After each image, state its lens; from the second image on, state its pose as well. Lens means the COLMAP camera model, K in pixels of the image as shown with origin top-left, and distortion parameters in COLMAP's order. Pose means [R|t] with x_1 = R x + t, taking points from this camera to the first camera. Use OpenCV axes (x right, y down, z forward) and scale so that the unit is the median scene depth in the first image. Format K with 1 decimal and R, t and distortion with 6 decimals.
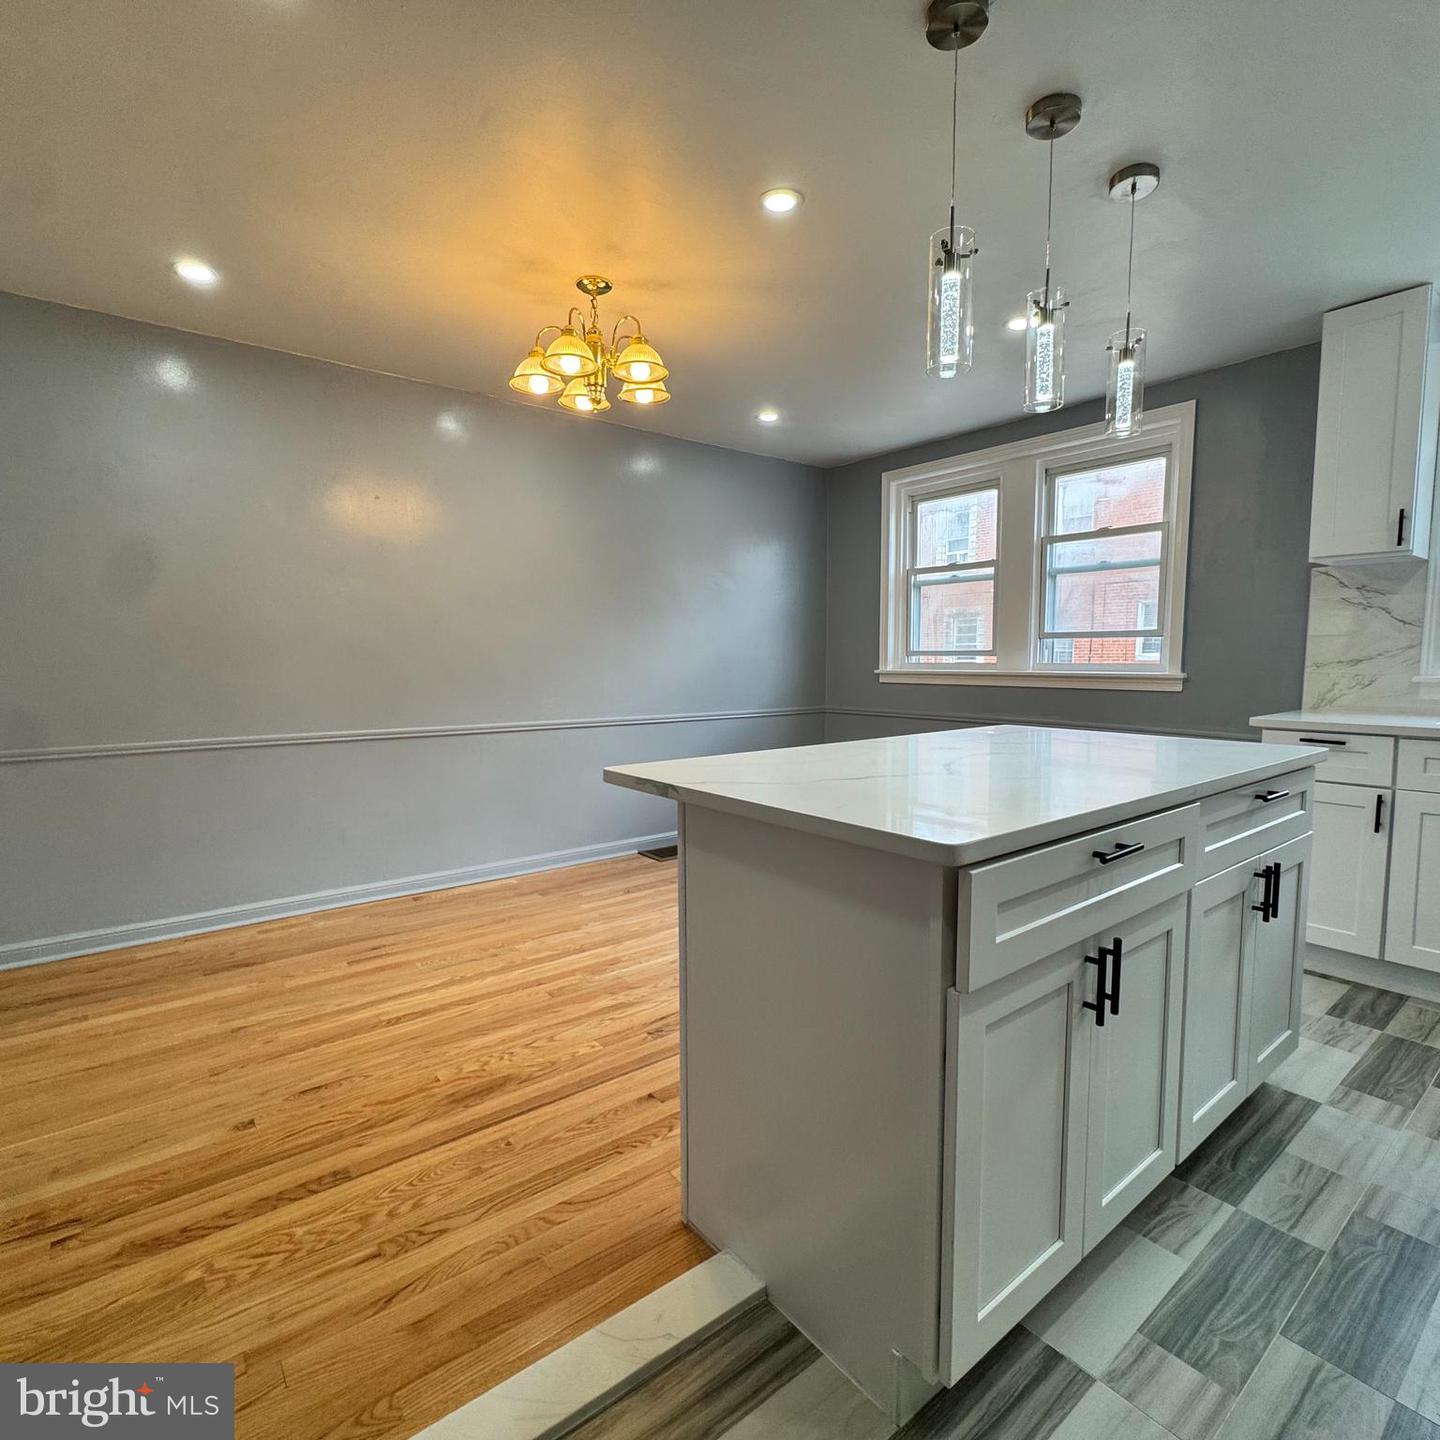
lens RADIAL K [[765.6, 0, 721.9], [0, 765.6, 717.4], [0, 0, 1]] dist [-0.006032, 0.001533]
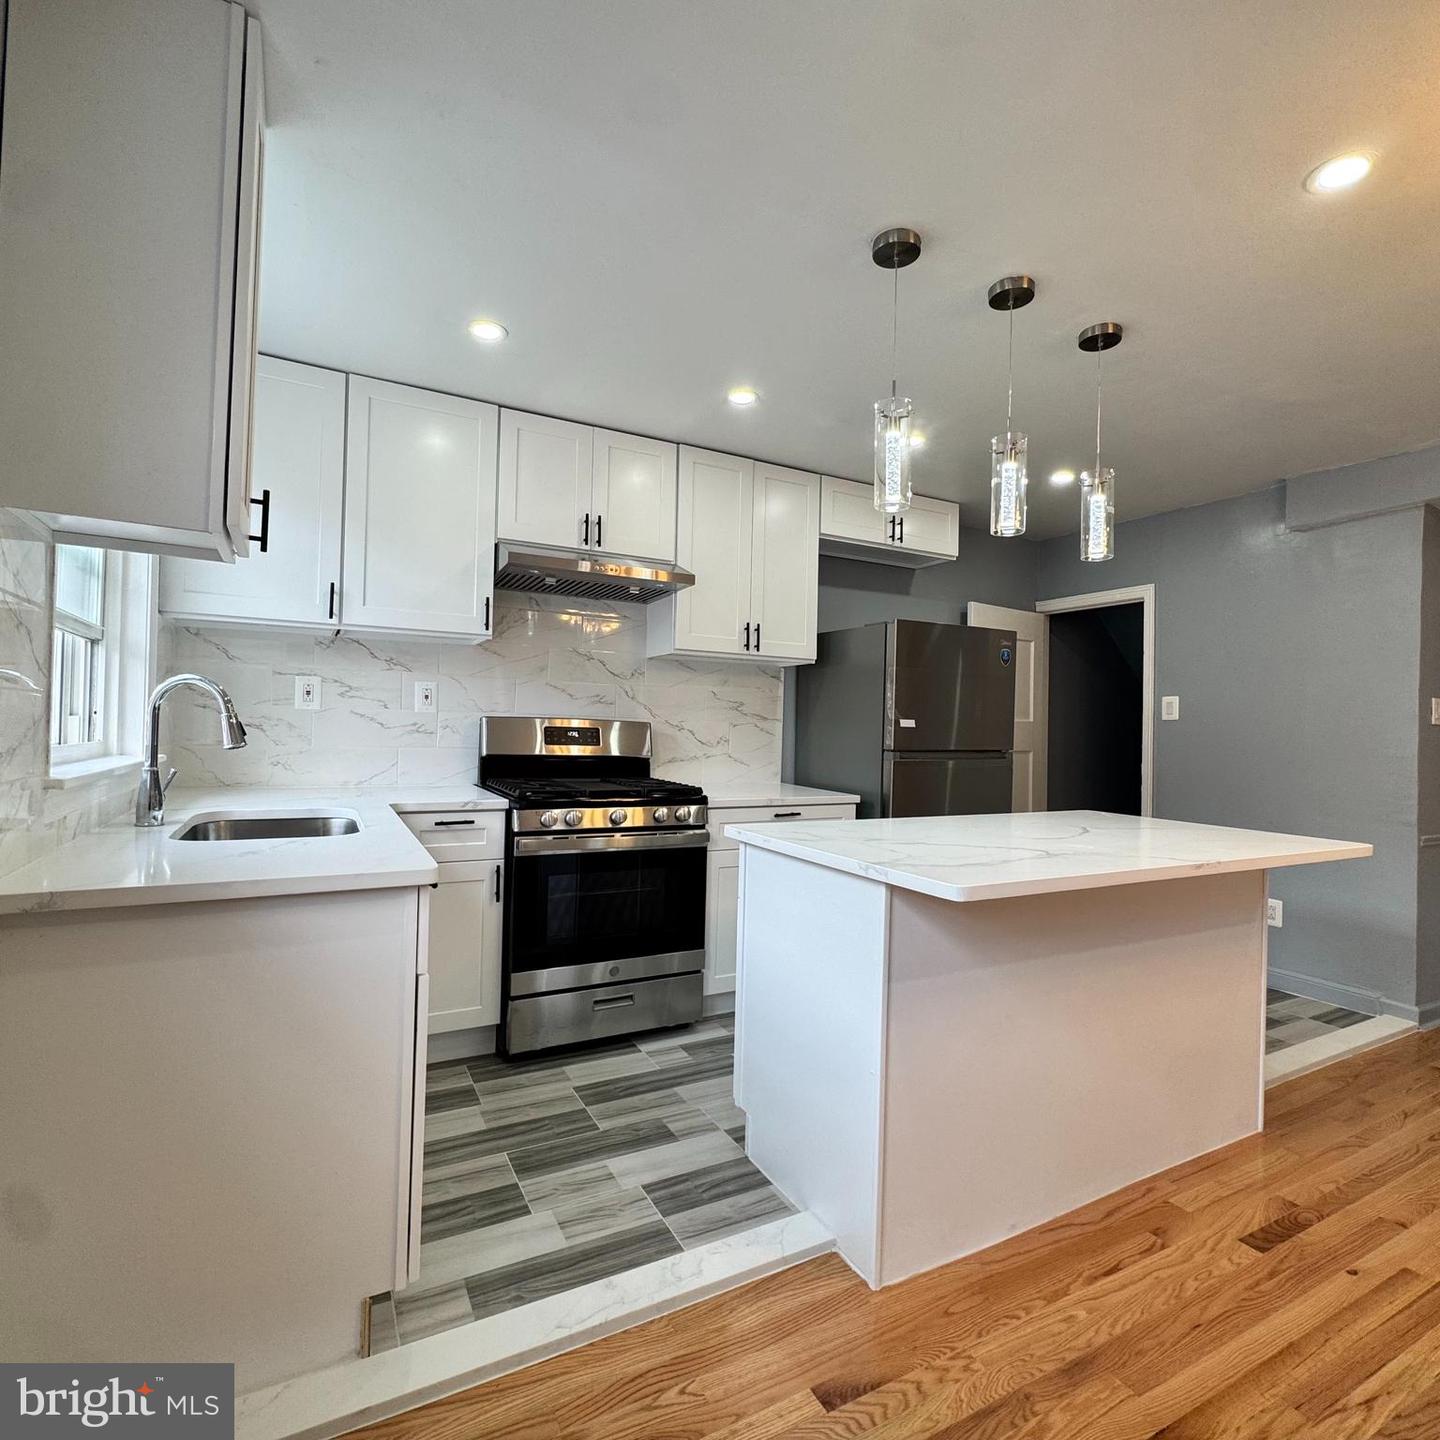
lens RADIAL K [[765.6, 0, 720.1], [0, 765.6, 726.1], [0, 0, 1]] dist [-0.006032, 0.001533]
pose [[-0.982657, -0.019169, 0.184441, 0.590971], [-0.003833, 0.996530, 0.083151, -0.205733], [-0.185395, 0.081002, -0.979320, 2.097643]]
